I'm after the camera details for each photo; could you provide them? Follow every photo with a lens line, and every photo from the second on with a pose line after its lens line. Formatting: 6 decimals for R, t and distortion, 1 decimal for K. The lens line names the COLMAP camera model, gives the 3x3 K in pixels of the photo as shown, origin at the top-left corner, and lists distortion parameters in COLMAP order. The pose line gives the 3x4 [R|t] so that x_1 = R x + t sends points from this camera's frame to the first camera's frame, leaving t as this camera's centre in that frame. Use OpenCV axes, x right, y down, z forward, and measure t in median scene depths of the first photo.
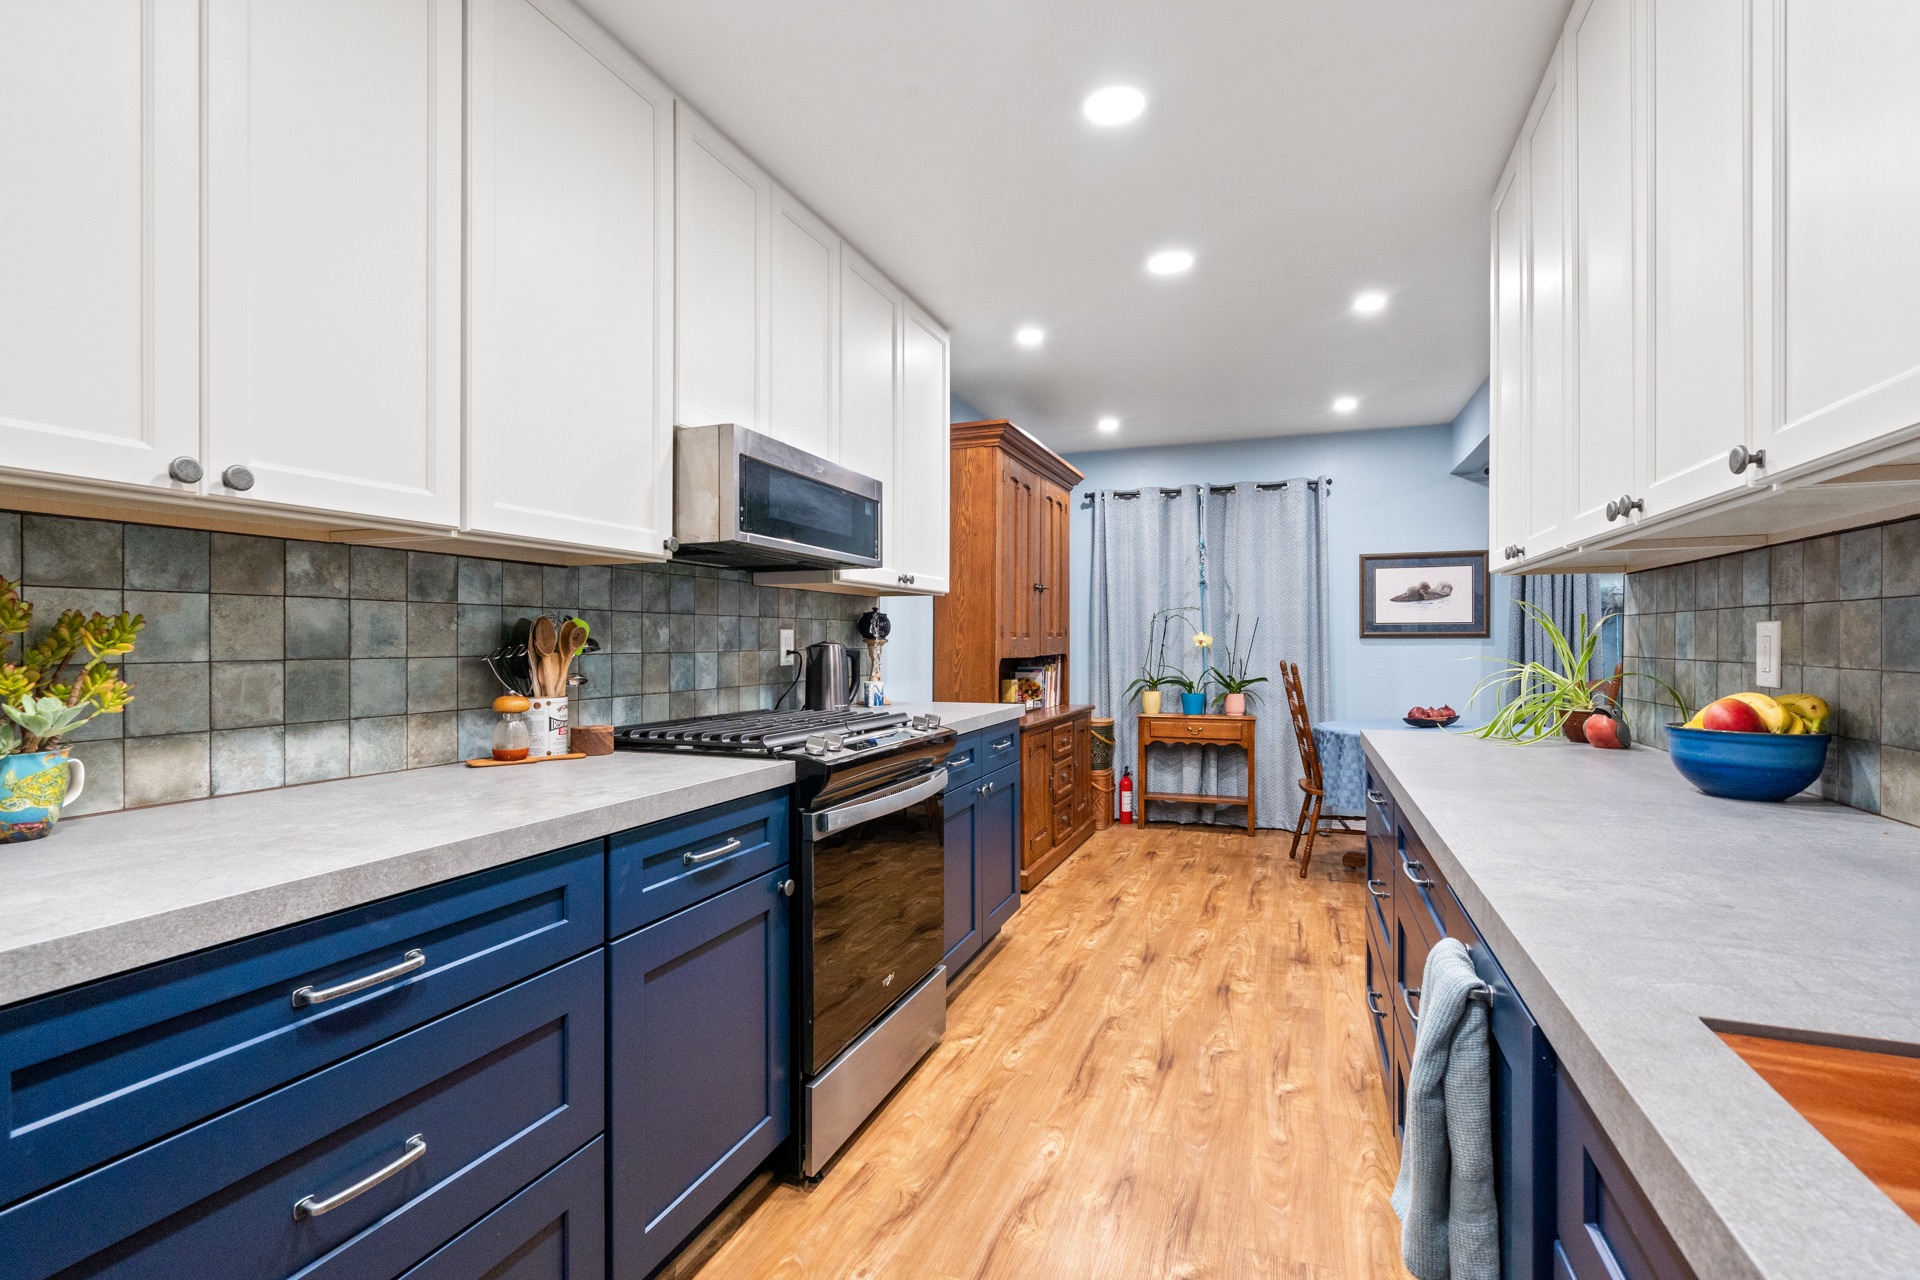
lens RADIAL K [[871.0, 0, 953.8], [0, 871.0, 638.3], [0, 0, 1]] dist [0.002877, 0.000367]
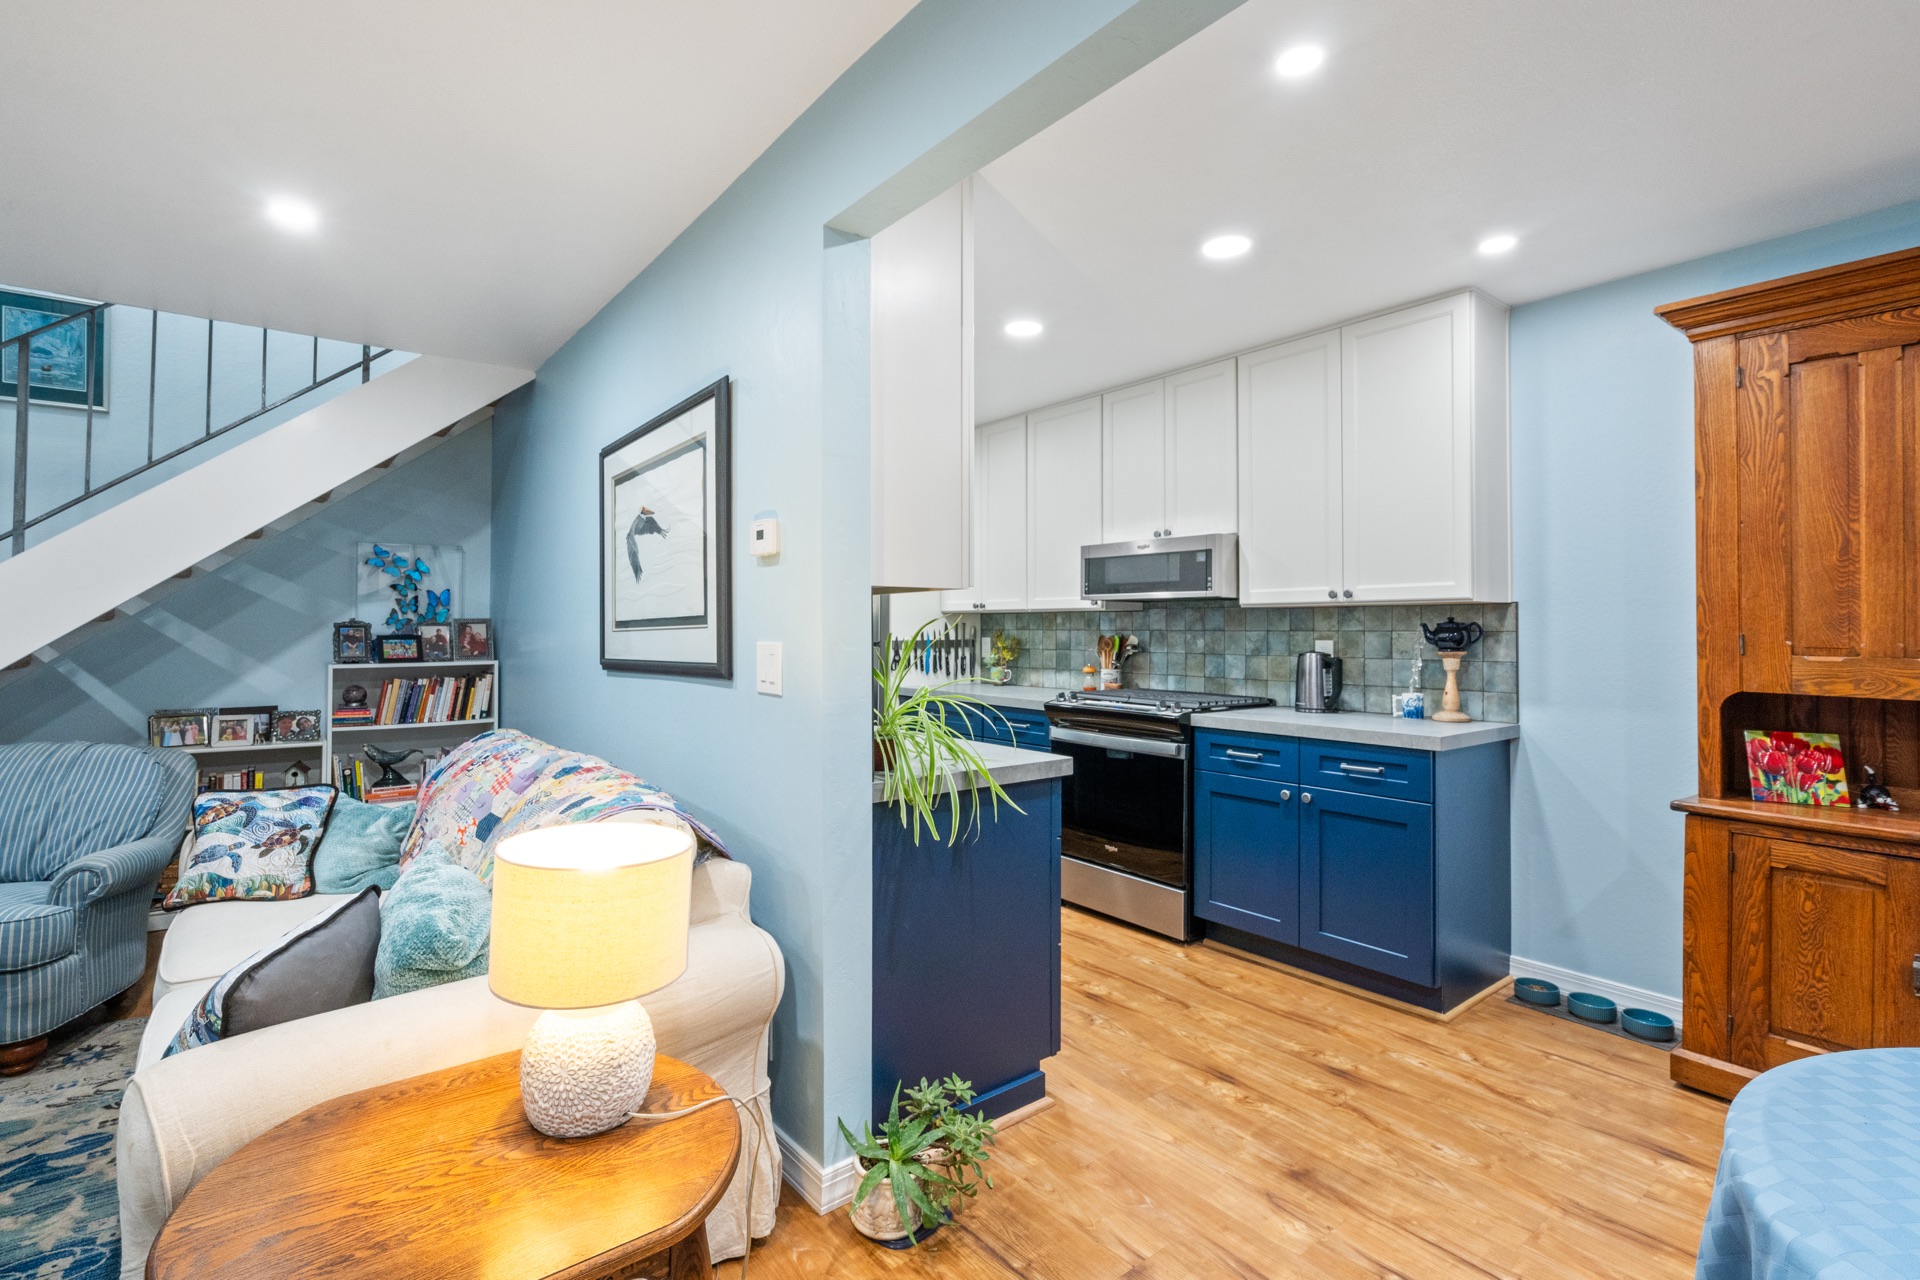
lens RADIAL K [[871.0, 0, 957.5], [0, 871.0, 630.1], [0, 0, 1]] dist [0.002877, 0.000367]
pose [[-0.500571, 0.001256, -0.865694, 1.151274], [0.000921, 0.999999, 0.000918, -0.026487], [0.865695, -0.000338, -0.500572, 1.188186]]
